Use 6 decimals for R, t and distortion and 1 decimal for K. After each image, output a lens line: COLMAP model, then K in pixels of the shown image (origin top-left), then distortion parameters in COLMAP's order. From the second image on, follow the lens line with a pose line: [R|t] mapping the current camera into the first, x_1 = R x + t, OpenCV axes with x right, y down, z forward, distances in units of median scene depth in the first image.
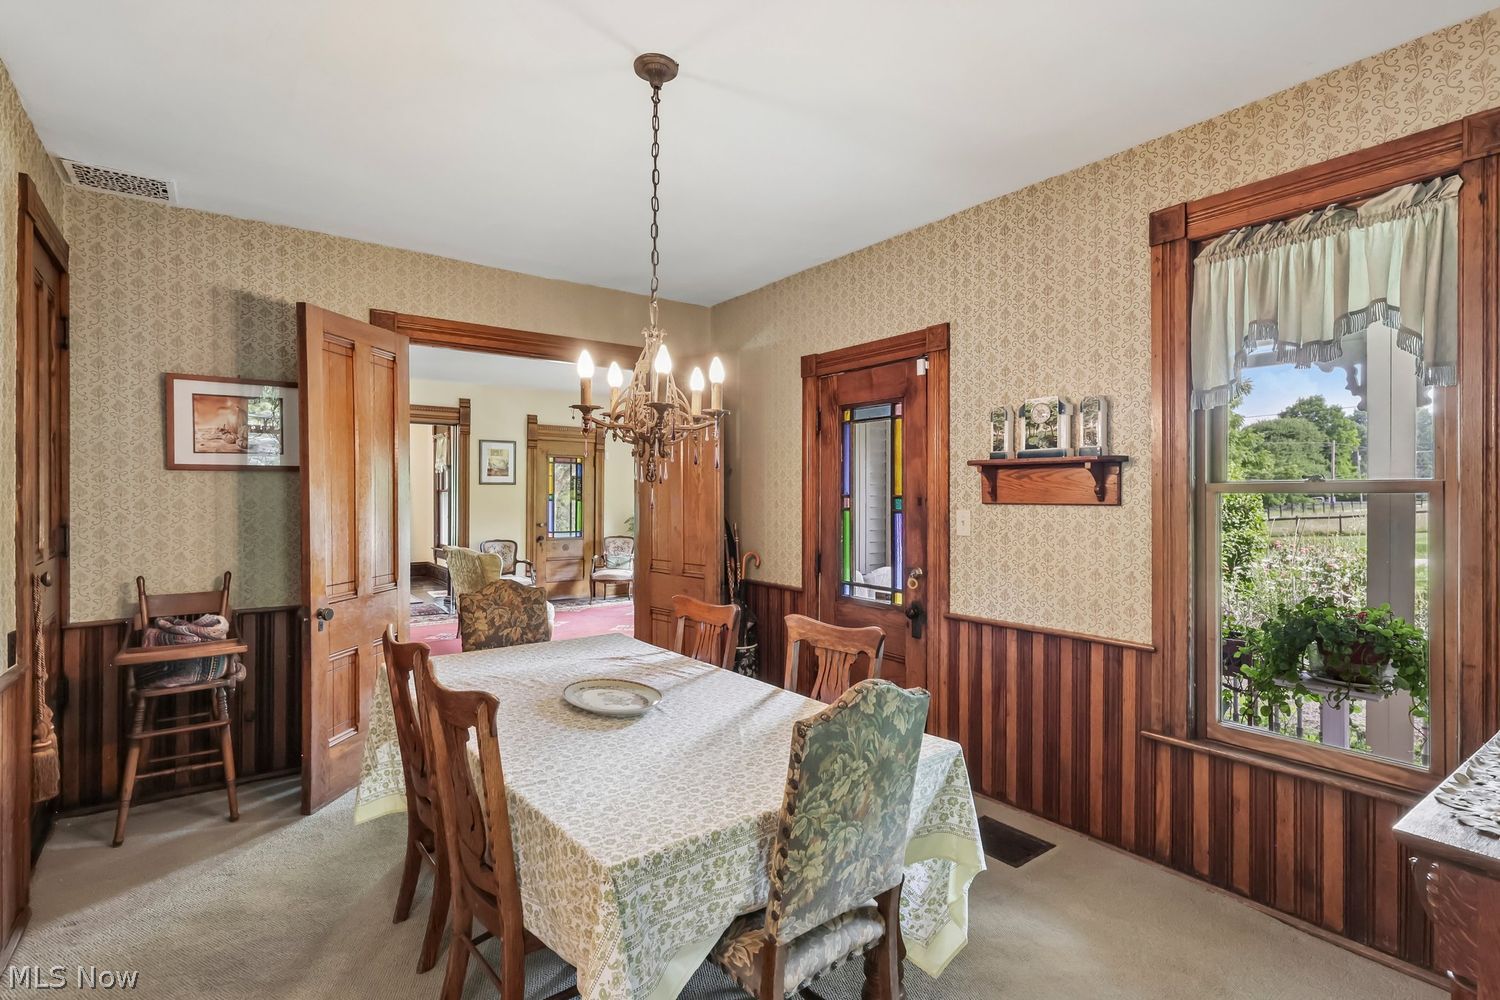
lens RADIAL K [[718.7, 0, 754.4], [0, 718.7, 499.2], [0, 0, 1]] dist [-0.003981, 0.001384]
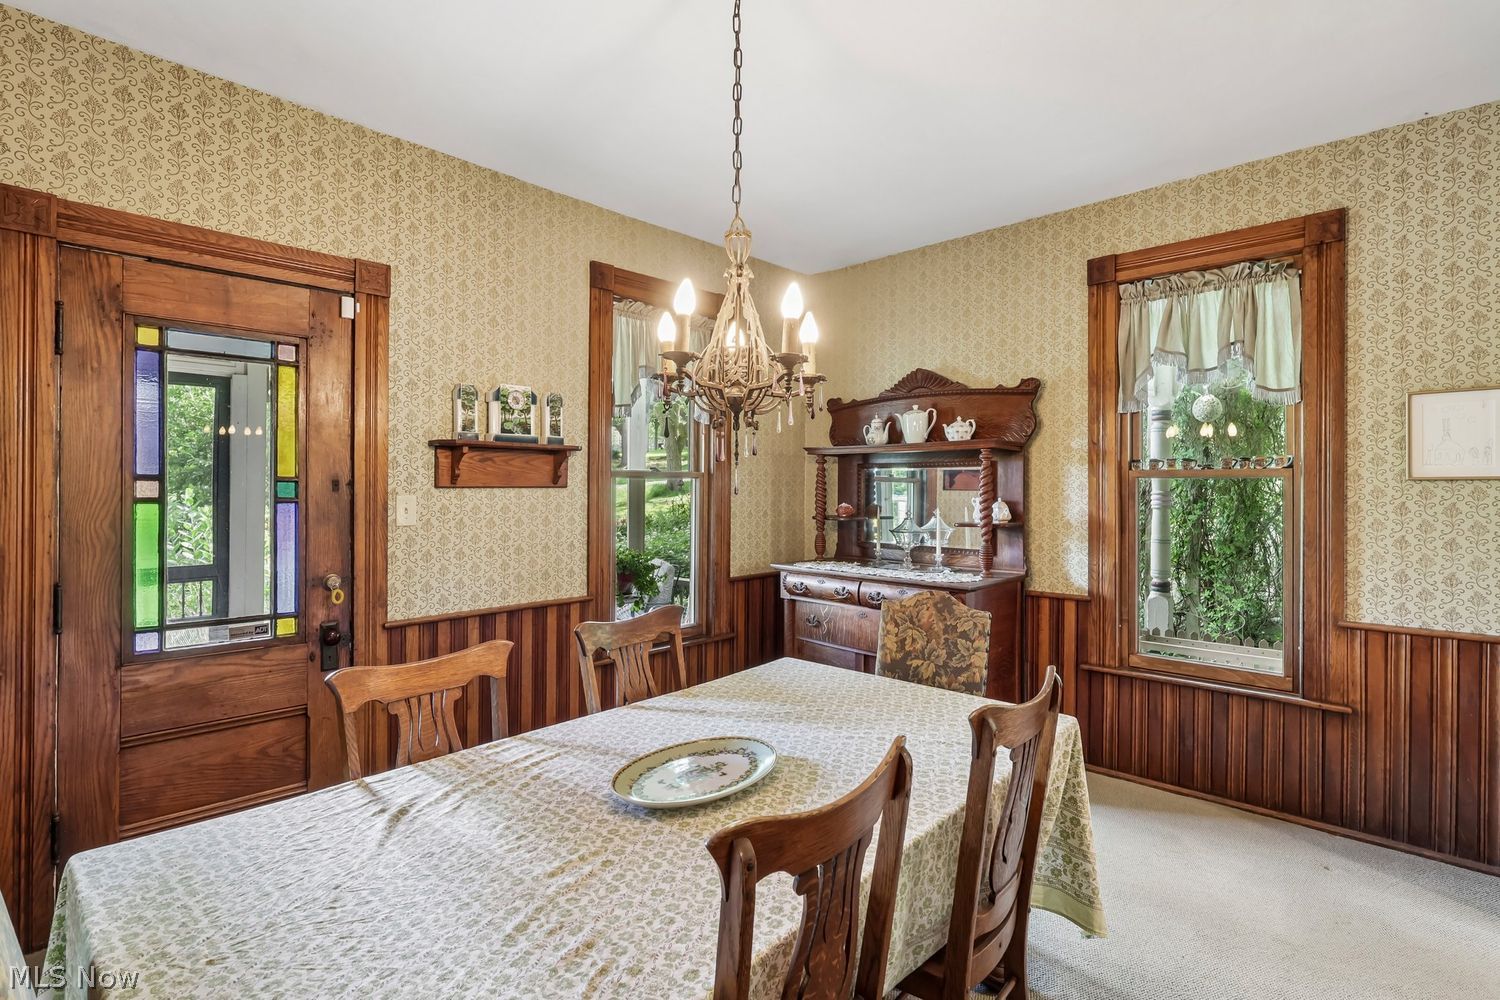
lens RADIAL K [[718.7, 0, 755.5], [0, 718.7, 487.5], [0, 0, 1]] dist [-0.003981, 0.001384]
pose [[-0.174383, -0.008895, 0.984638, -0.668688], [-0.000668, 0.999960, 0.008915, -0.002093], [-0.984678, 0.000897, -0.174382, 0.807731]]
